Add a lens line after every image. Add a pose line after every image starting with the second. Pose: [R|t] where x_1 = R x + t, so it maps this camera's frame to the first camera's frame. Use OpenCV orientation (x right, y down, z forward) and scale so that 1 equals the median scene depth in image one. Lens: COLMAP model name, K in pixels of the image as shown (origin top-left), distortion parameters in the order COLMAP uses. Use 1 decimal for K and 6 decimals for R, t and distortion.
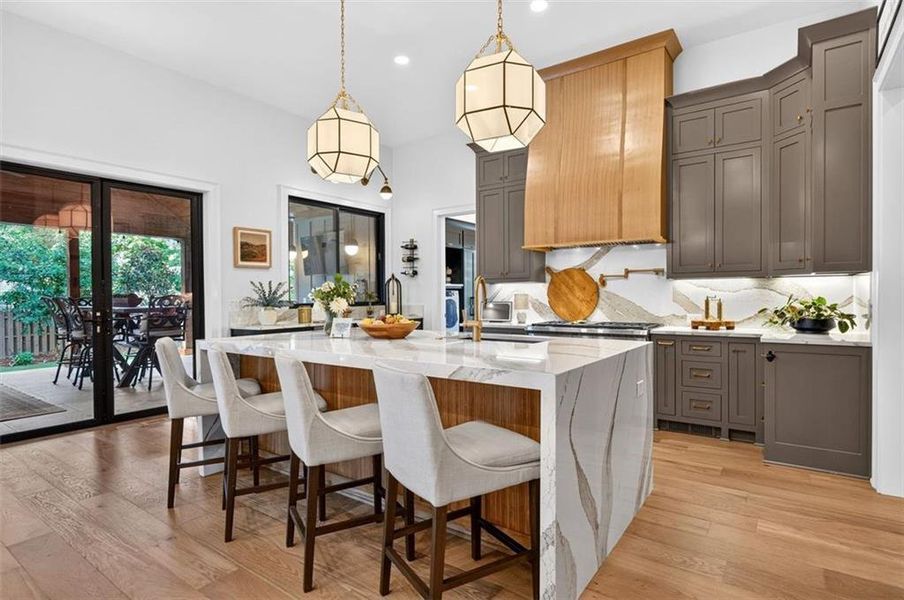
lens RADIAL K [[469.5, 0, 453.7], [0, 469.5, 300.0], [0, 0, 1]] dist [-0.008603, 0.001928]
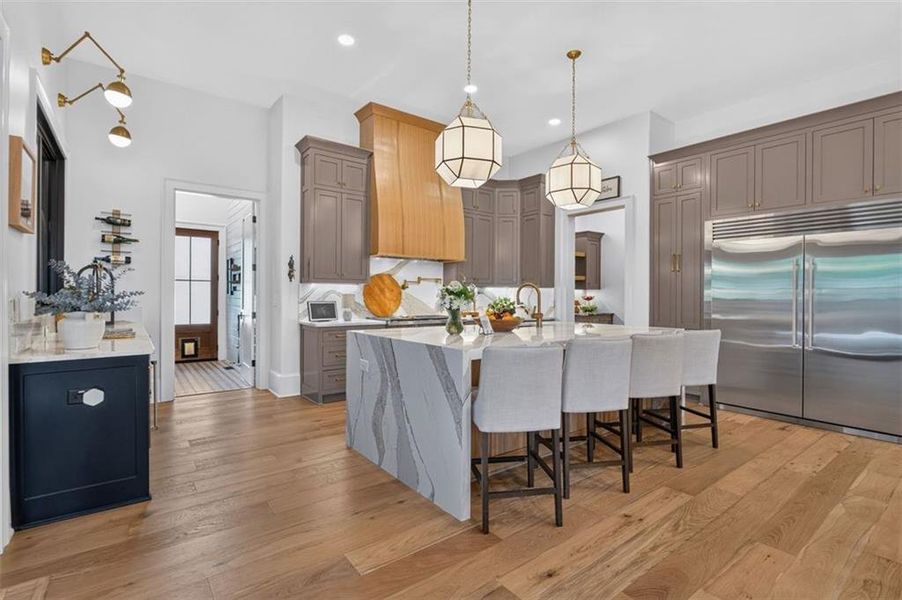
lens RADIAL K [[423.4, 0, 454.6], [0, 423.4, 299.5], [0, 0, 1]] dist [-0.014904, 0.000012]
pose [[0.281492, 0.000928, 0.959563, -0.781765], [0.000207, 0.999999, -0.001028, 0.001037], [-0.959563, 0.000488, 0.281492, 0.522169]]
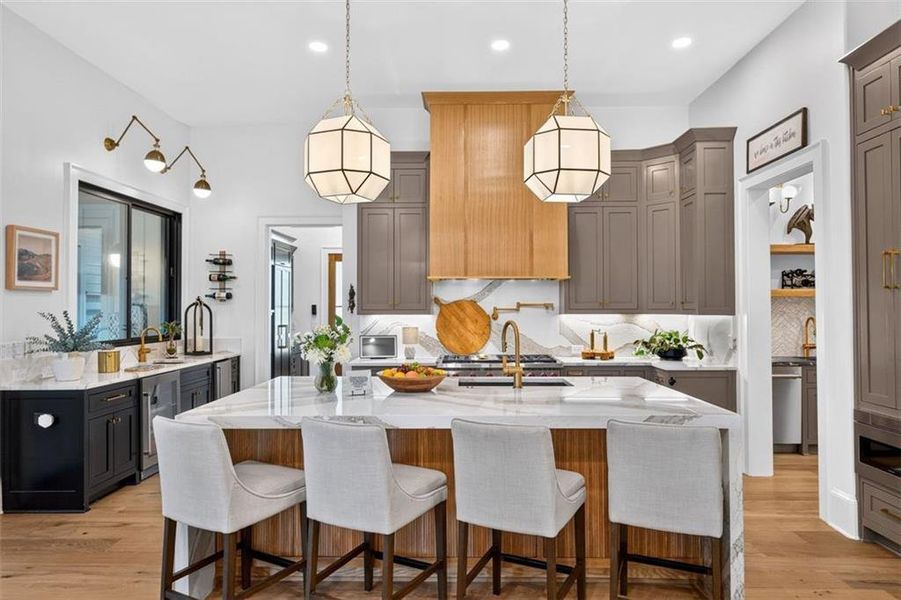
lens RADIAL K [[561.2, 0, 452.0], [0, 561.2, 300.1], [0, 0, 1]] dist [0.003528, 0.000059]
pose [[0.823308, 0.013429, 0.567436, -0.436063], [0.001601, 0.999661, -0.025981, -0.038941], [-0.567593, 0.022299, 0.823008, 0.062173]]
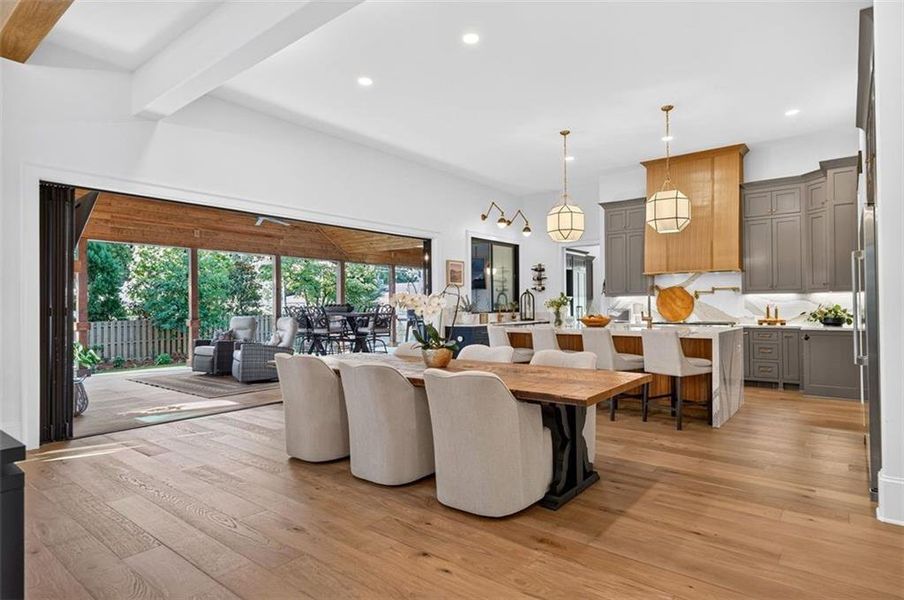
lens RADIAL K [[494.6, 0, 449.9], [0, 494.6, 300.4], [0, 0, 1]] dist [-0.001620, -0.002356]
pose [[0.998595, -0.001036, -0.052979, -0.401276], [-0.000116, 0.999764, -0.021744, 0.012127], [0.052989, 0.021719, 0.998359, -0.658097]]
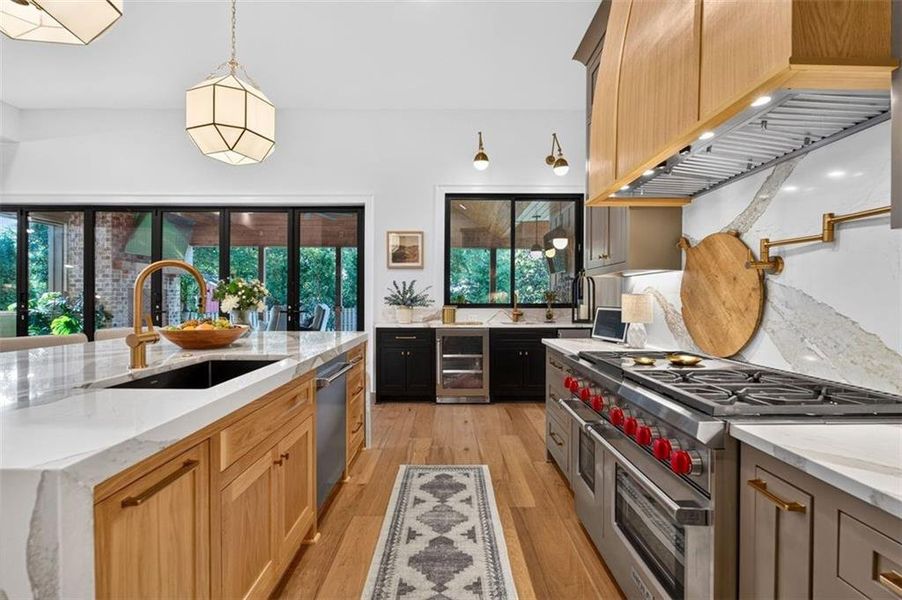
lens RADIAL K [[410.9, 0, 448.7], [0, 410.9, 301.5], [0, 0, 1]] dist [-0.021233, -0.000343]
pose [[0.582907, 0.017273, -0.812355, 0.425031], [-0.018138, 0.999802, 0.008244, -0.003960], [0.812336, 0.009929, 0.583105, 0.600906]]
